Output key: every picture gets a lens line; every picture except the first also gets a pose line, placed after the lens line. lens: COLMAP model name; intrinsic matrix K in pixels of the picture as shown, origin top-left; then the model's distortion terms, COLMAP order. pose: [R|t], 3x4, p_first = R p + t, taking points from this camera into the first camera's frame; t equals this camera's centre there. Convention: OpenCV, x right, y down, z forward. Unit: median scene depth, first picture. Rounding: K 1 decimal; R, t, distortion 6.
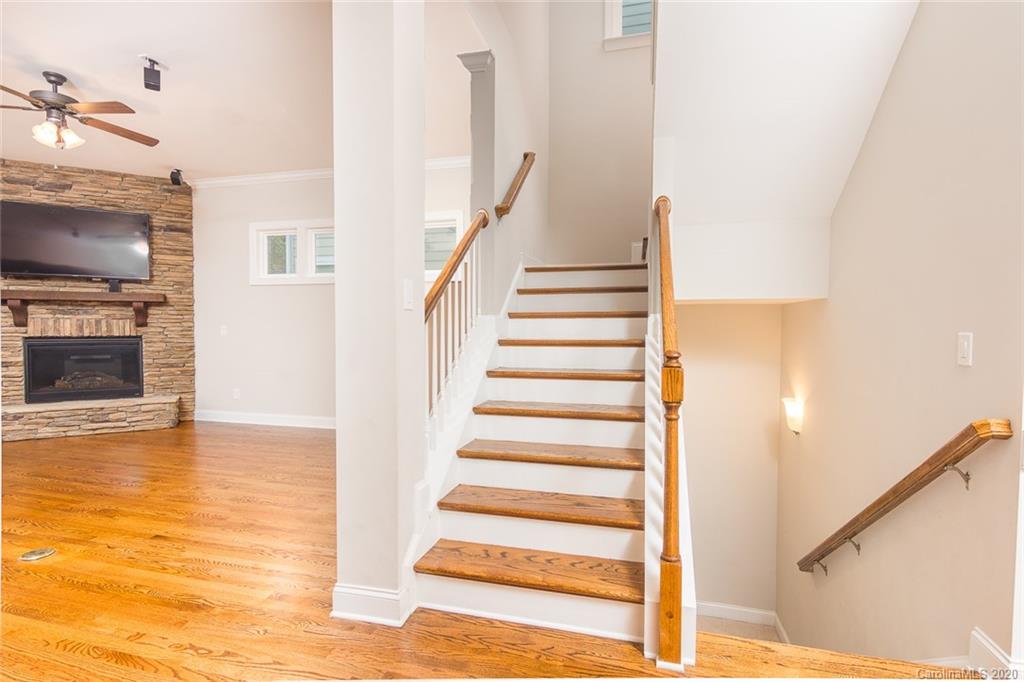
lens RADIAL K [[492.8, 0, 517.4], [0, 492.8, 340.1], [0, 0, 1]] dist [0.001050, -0.007625]
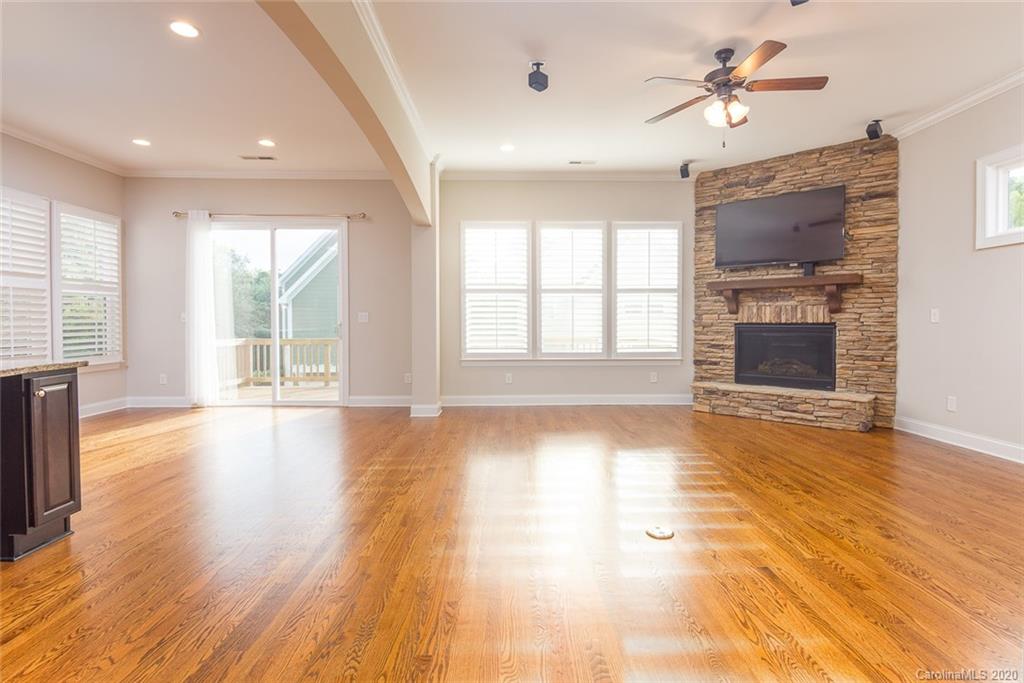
lens RADIAL K [[497.5, 0, 521.1], [0, 497.5, 331.2], [0, 0, 1]] dist [0.012423, -0.013479]
pose [[0.278910, 0.012684, -0.960234, -0.050443], [-0.027975, 0.999596, 0.005078, 0.018548], [0.959910, 0.025446, 0.279152, 0.202441]]
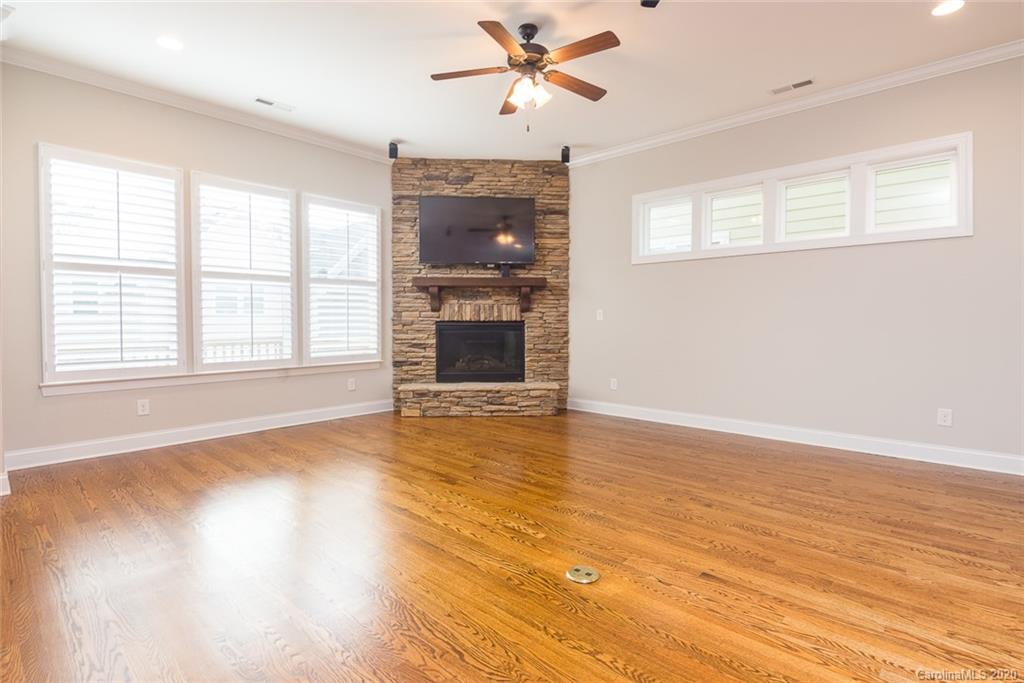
lens RADIAL K [[497.5, 0, 521.1], [0, 497.5, 331.2], [0, 0, 1]] dist [0.012423, -0.013479]
pose [[0.887132, 0.006009, -0.461477, -0.314182], [-0.011204, 0.999901, -0.008518, 0.022018], [0.461380, 0.012727, 0.887111, 0.101597]]
